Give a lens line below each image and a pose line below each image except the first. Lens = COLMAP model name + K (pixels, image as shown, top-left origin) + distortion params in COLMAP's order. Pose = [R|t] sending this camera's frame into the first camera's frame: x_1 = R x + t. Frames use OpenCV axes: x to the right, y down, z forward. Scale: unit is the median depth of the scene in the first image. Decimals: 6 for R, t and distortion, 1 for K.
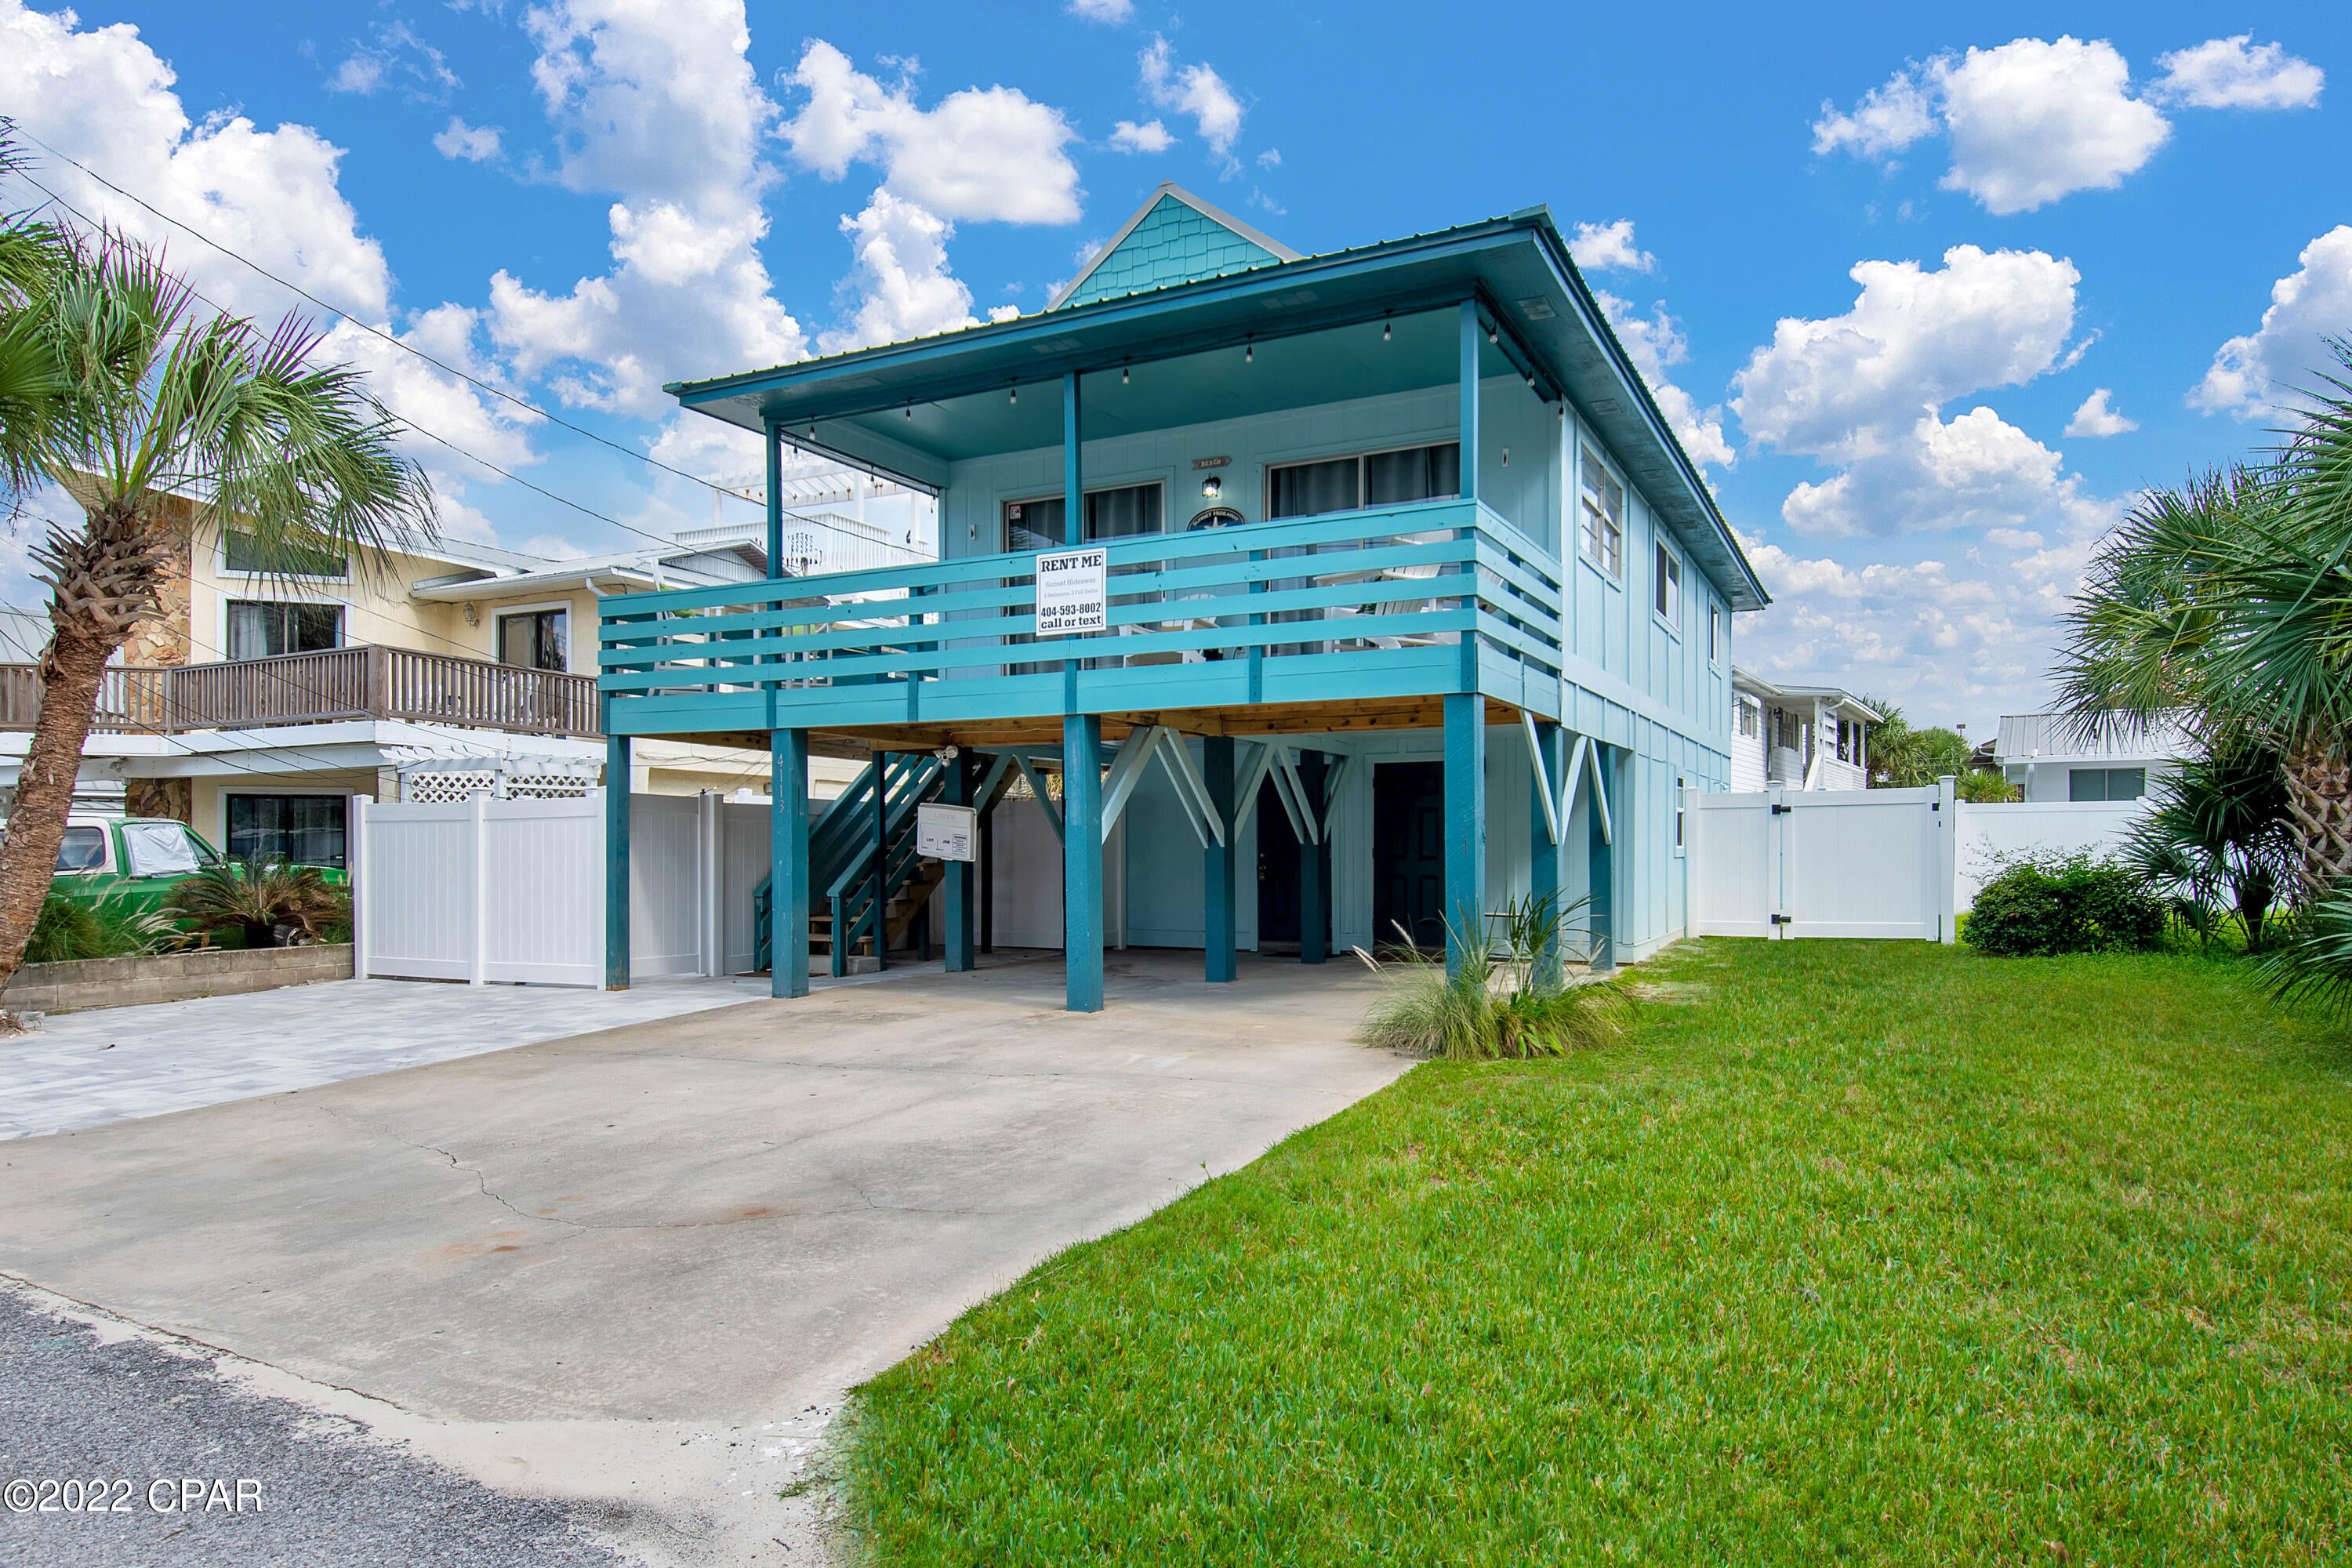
lens RADIAL K [[1463.8, 0, 1181.9], [0, 1463.8, 855.5], [0, 0, 1]] dist [0.008267, -0.005600]
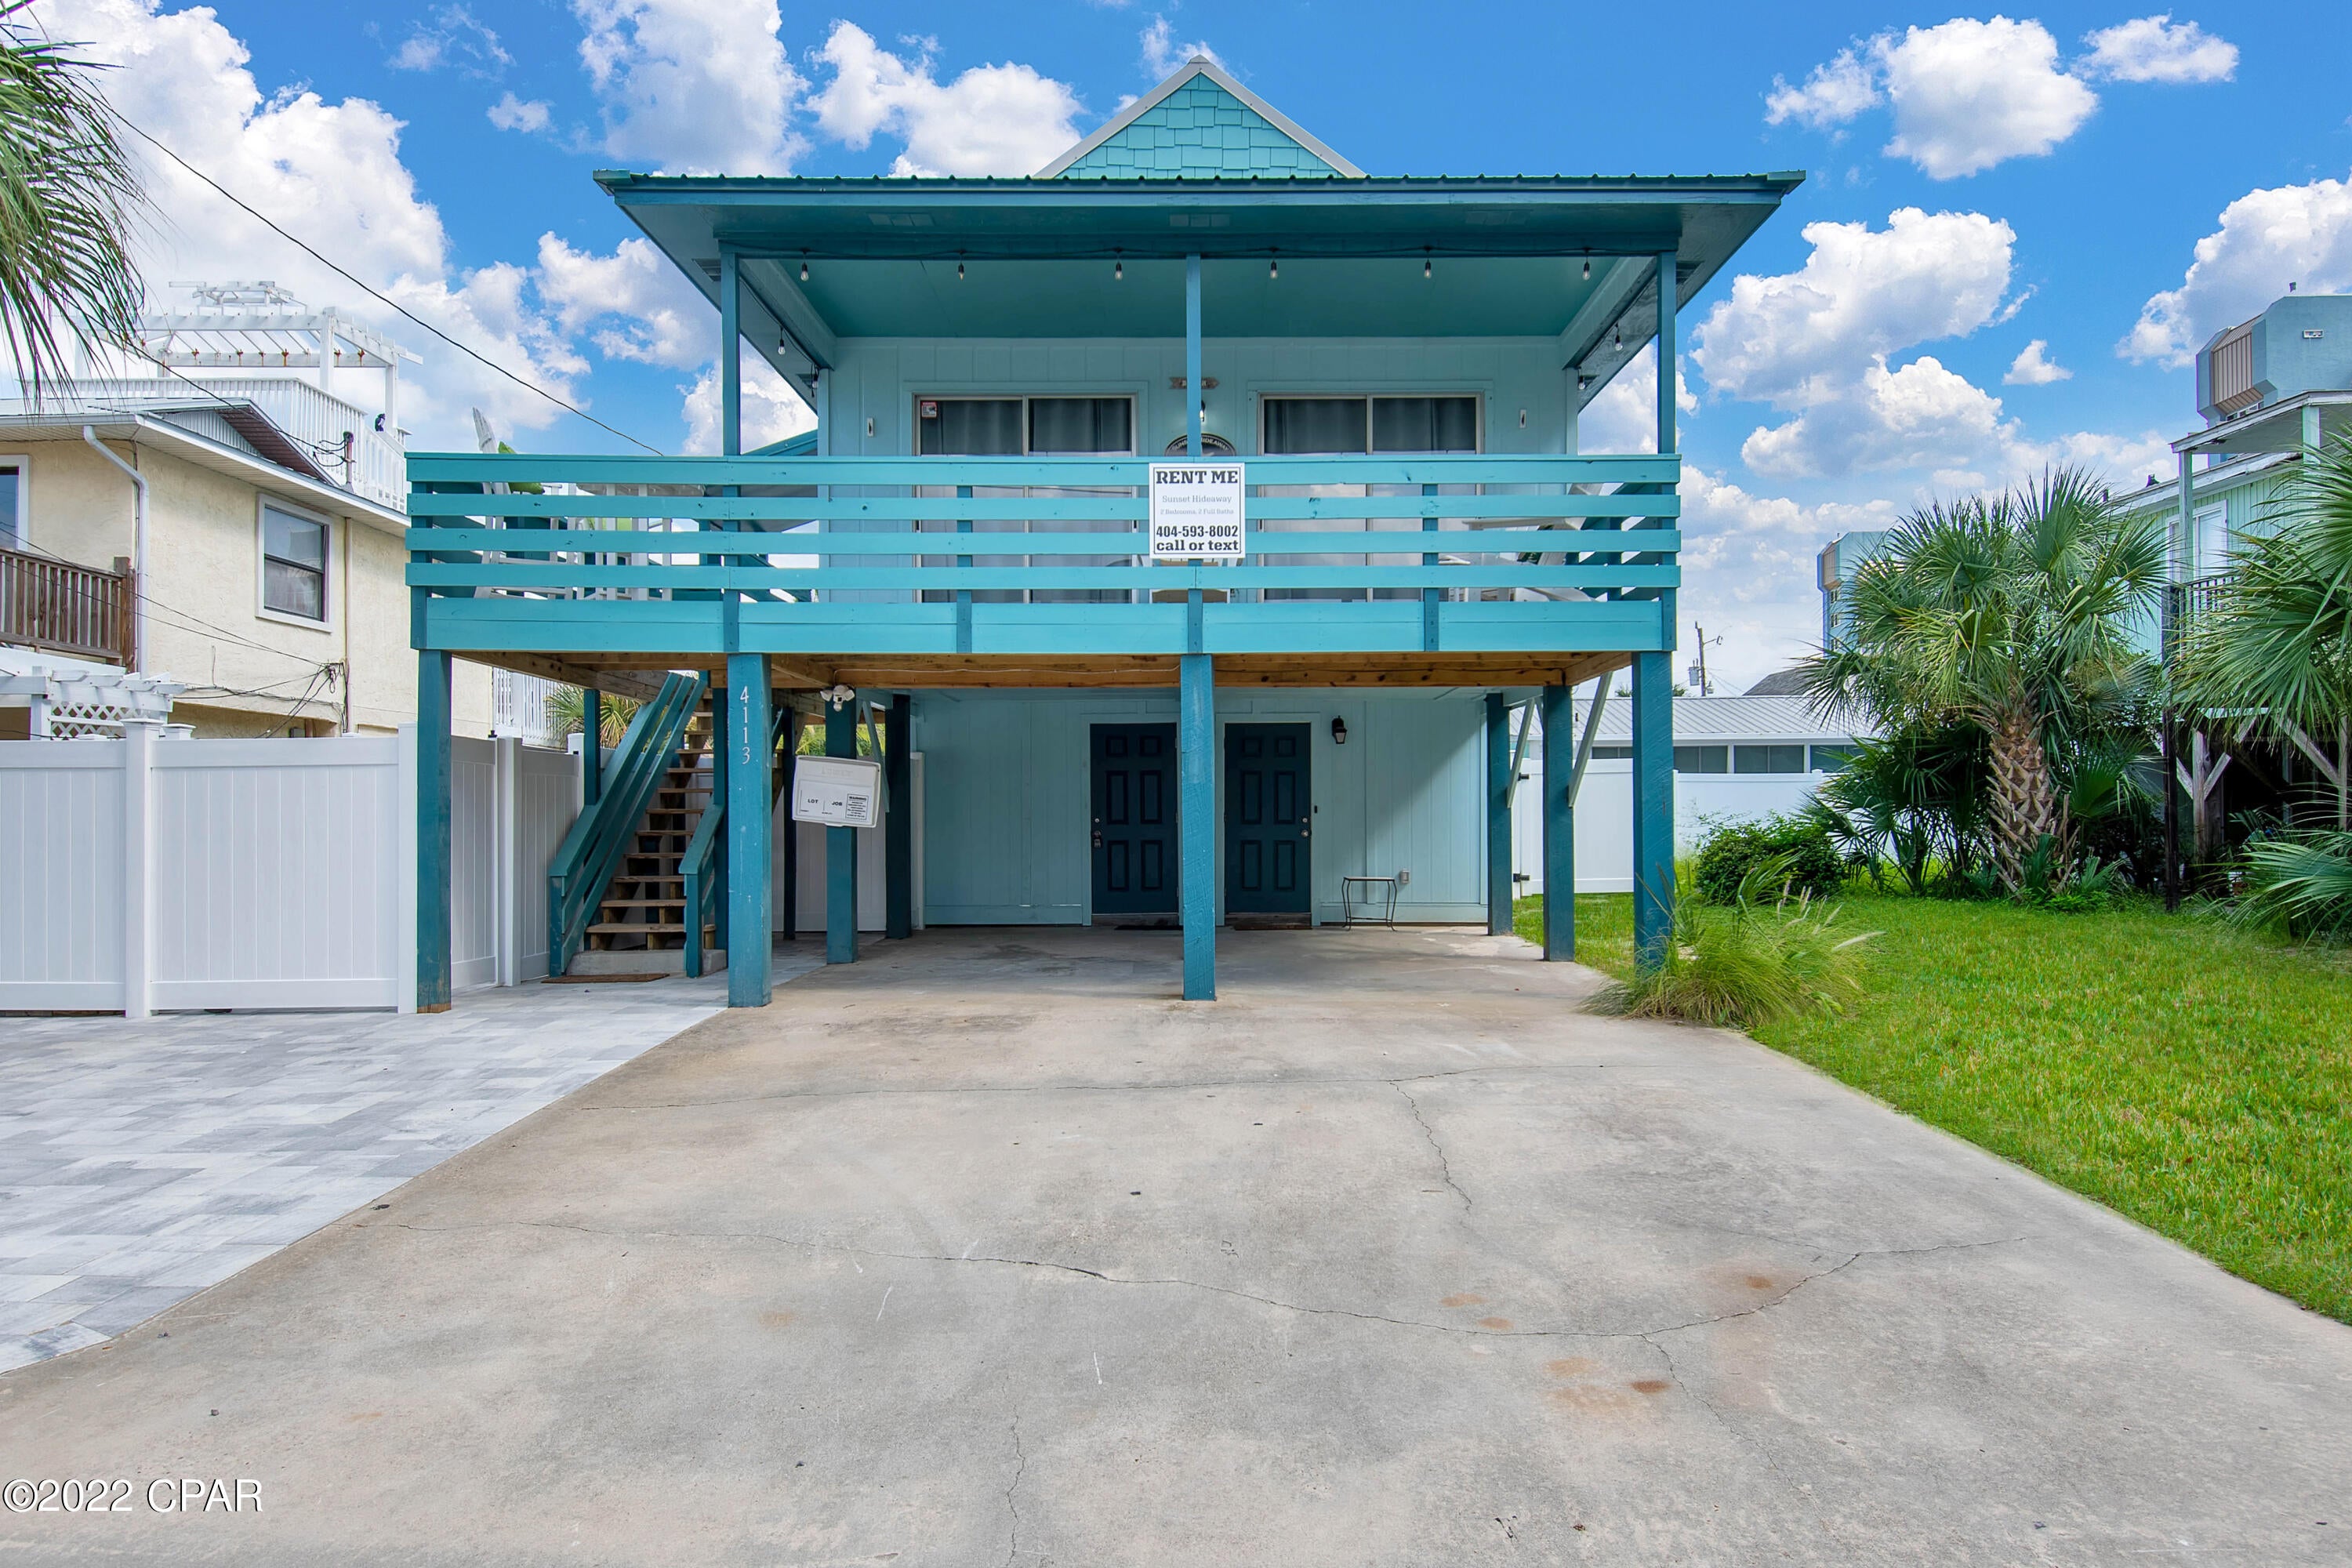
lens RADIAL K [[1477.3, 0, 1257.2], [0, 1477.3, 789.0], [0, 0, 1]] dist [0.052411, -0.061604]
pose [[0.886103, 0.007734, 0.463425, -0.442041], [0.003255, 0.999732, -0.022908, 0.002861], [-0.463478, 0.021808, 0.885840, 0.218138]]
